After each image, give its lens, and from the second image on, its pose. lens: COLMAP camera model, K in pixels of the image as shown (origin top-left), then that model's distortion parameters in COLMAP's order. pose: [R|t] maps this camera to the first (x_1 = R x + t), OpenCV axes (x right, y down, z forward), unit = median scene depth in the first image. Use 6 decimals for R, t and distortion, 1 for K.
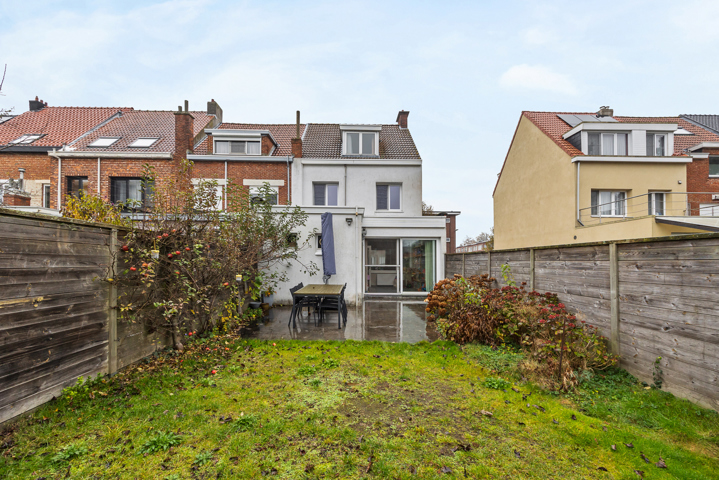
lens RADIAL K [[305.5, 0, 355.8], [0, 305.5, 259.4], [0, 0, 1]] dist [-0.003320, -0.000645]
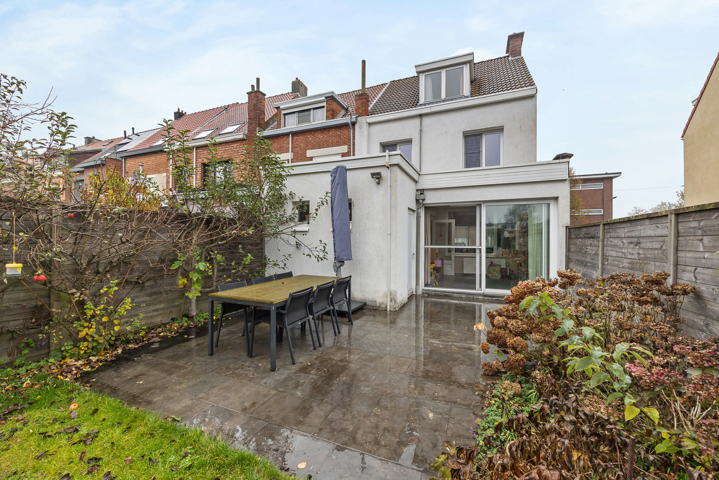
lens RADIAL K [[289.8, 0, 356.2], [0, 289.8, 242.1], [0, 0, 1]] dist [0.000471, -0.001327]
pose [[0.912754, -0.000386, -0.408510, 0.117591], [0.004512, 0.999948, 0.009136, 0.002883], [0.408485, -0.010182, 0.912708, 0.266947]]
